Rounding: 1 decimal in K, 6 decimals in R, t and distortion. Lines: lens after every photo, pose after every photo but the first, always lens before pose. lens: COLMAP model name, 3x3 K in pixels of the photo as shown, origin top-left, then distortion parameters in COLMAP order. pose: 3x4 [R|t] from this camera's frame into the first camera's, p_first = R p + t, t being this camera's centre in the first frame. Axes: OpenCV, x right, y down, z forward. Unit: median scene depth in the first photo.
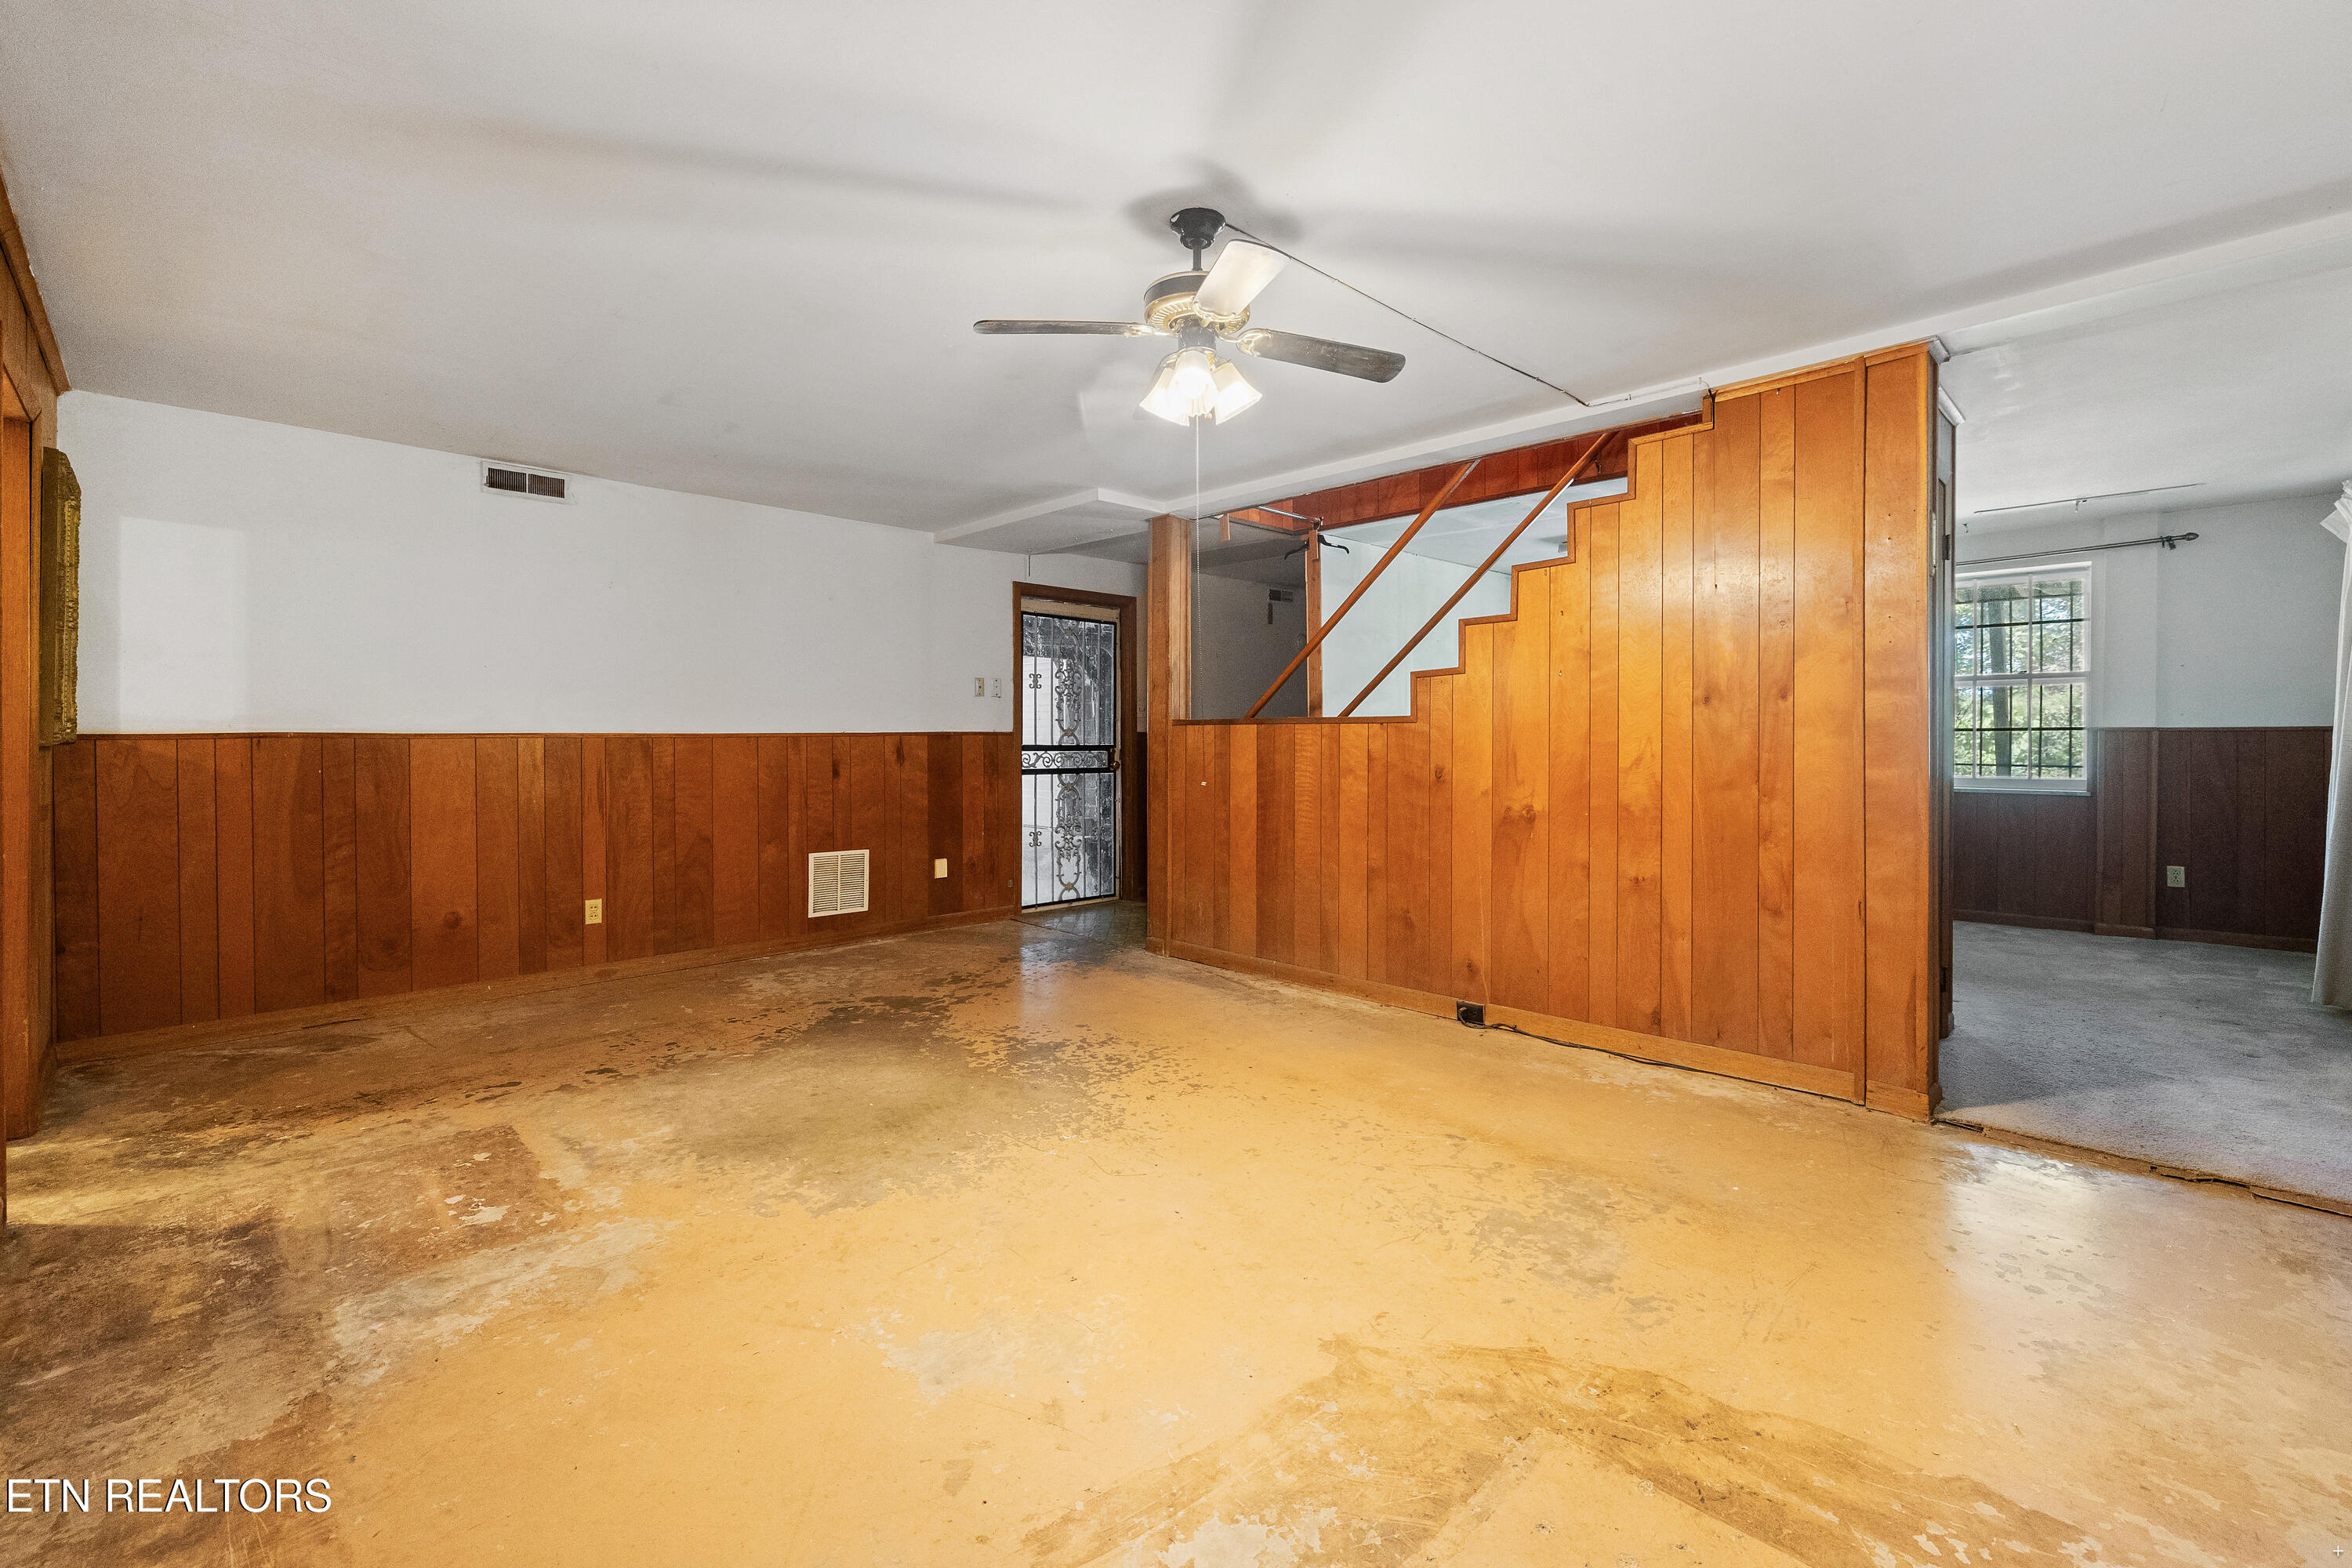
lens RADIAL K [[1040.7, 0, 1176.8], [0, 1040.7, 745.1], [0, 0, 1]] dist [-0.000031, -0.000208]
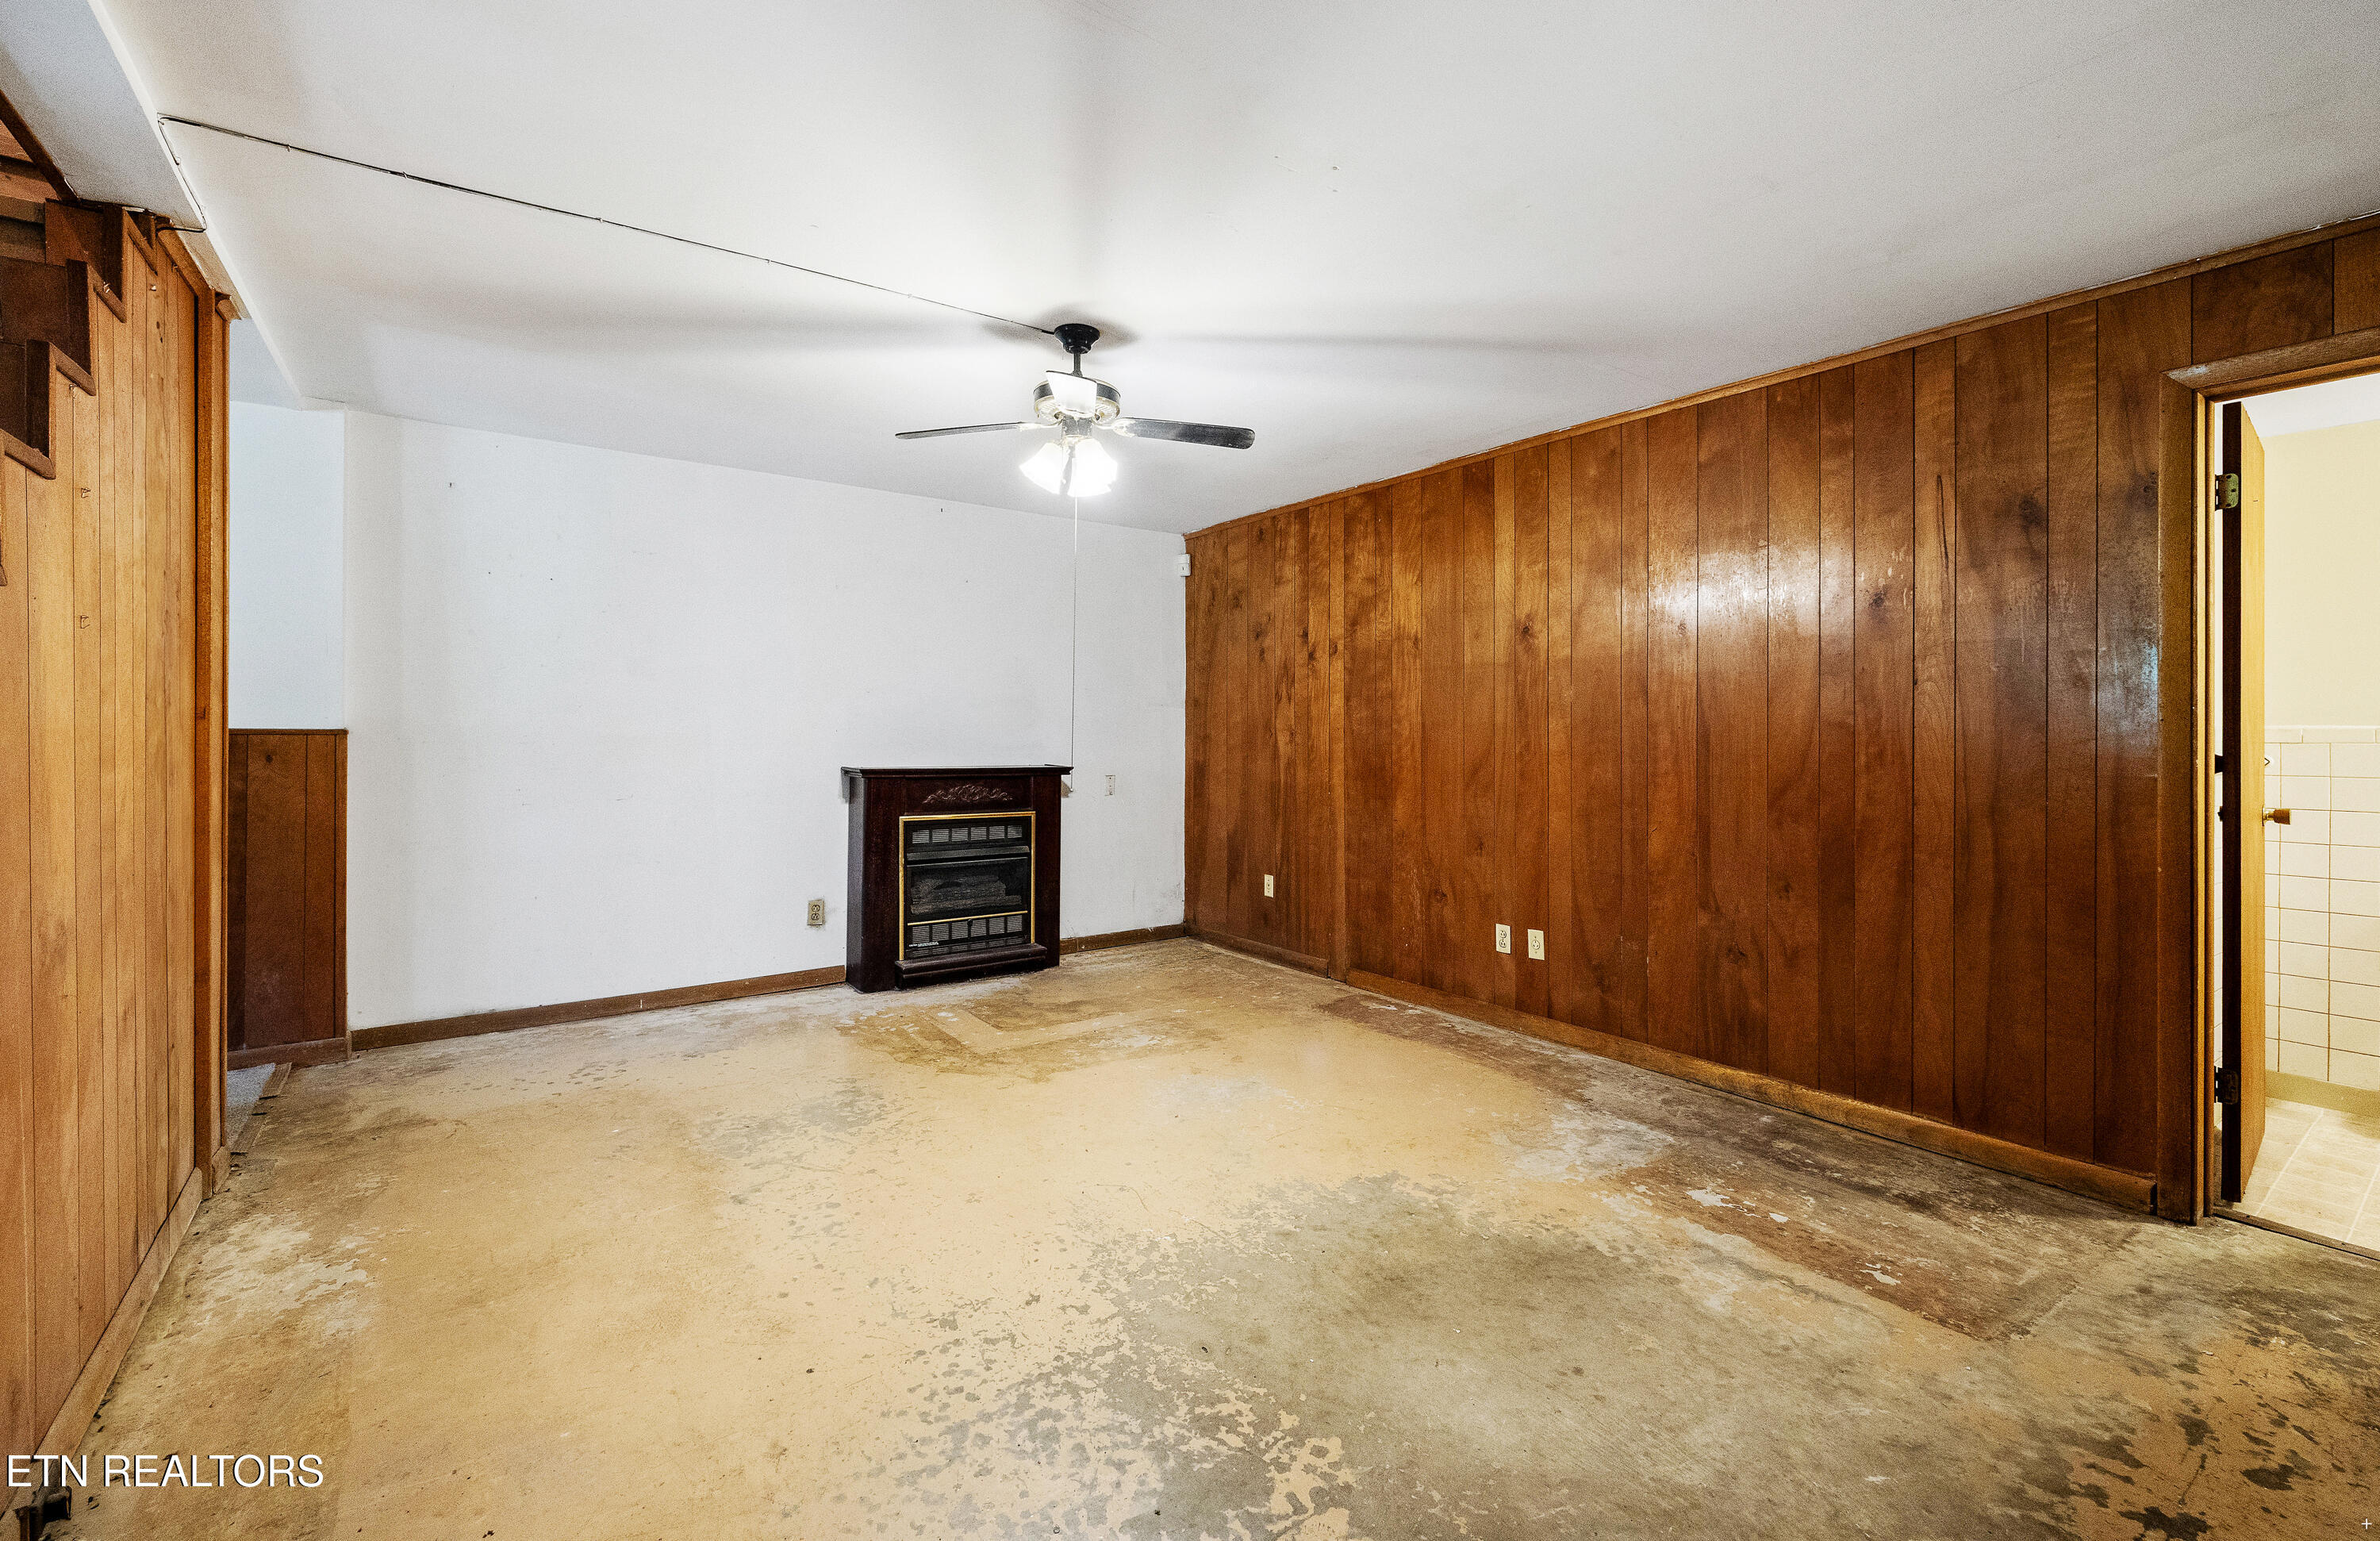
lens RADIAL K [[1028.0, 0, 1187.0], [0, 1028.0, 729.5], [0, 0, 1]] dist [-0.000274, -0.000032]
pose [[-0.988492, -0.003681, 0.151232, -0.264147], [-0.003252, 0.999990, 0.003080, -0.032951], [-0.151241, 0.002552, -0.988494, 1.956671]]
